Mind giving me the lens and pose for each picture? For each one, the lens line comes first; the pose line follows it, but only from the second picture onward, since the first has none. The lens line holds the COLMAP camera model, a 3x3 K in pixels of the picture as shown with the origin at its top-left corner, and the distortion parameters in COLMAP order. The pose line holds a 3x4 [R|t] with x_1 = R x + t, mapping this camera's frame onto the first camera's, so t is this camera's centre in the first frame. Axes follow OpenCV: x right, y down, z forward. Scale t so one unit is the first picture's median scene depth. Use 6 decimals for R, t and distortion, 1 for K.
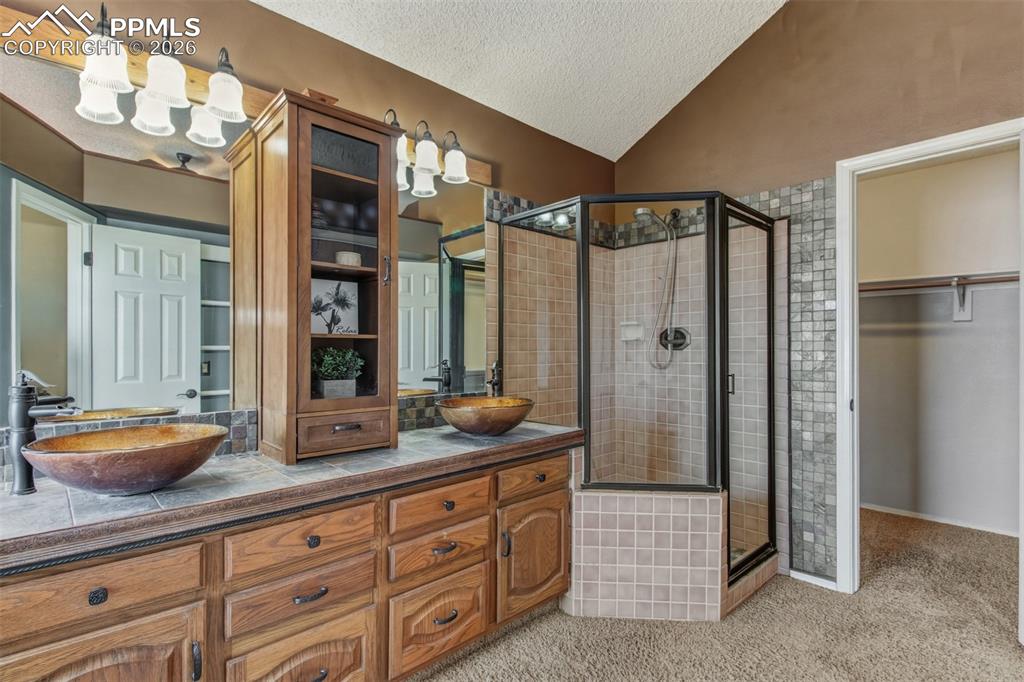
lens RADIAL K [[501.1, 0, 516.6], [0, 501.1, 352.8], [0, 0, 1]] dist [0.002470, 0.000349]
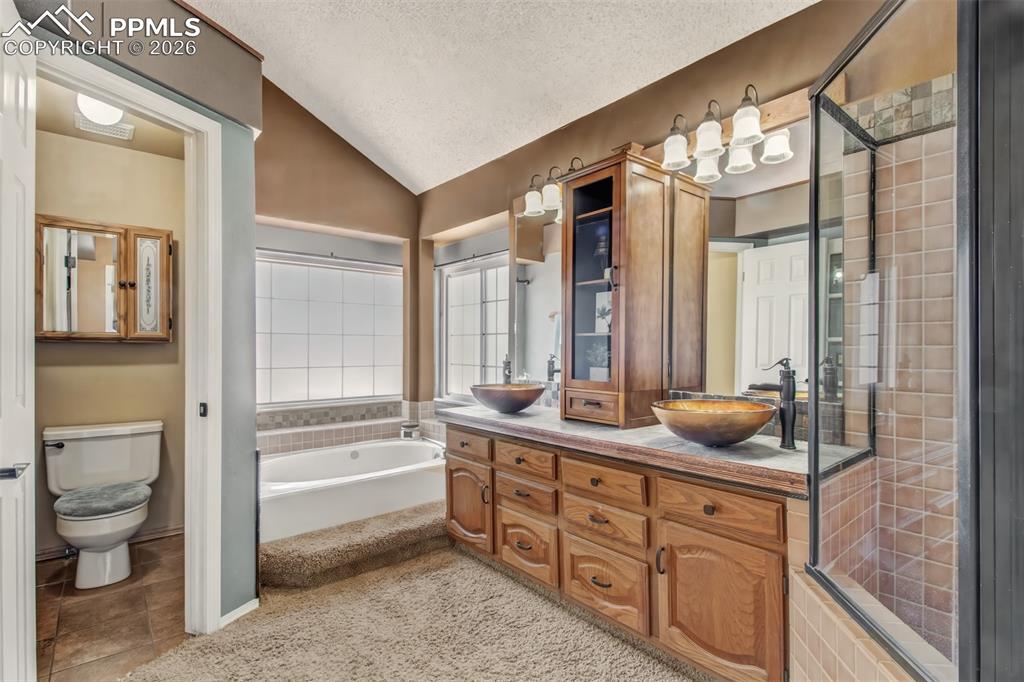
lens RADIAL K [[485.4, 0, 518.2], [0, 485.4, 341.5], [0, 0, 1]] dist [0.021505, -0.016755]
pose [[-0.064910, -0.001726, -0.997890, 0.859791], [0.000820, 0.999998, -0.001783, -0.010910], [0.997891, -0.000934, -0.064909, 0.787871]]
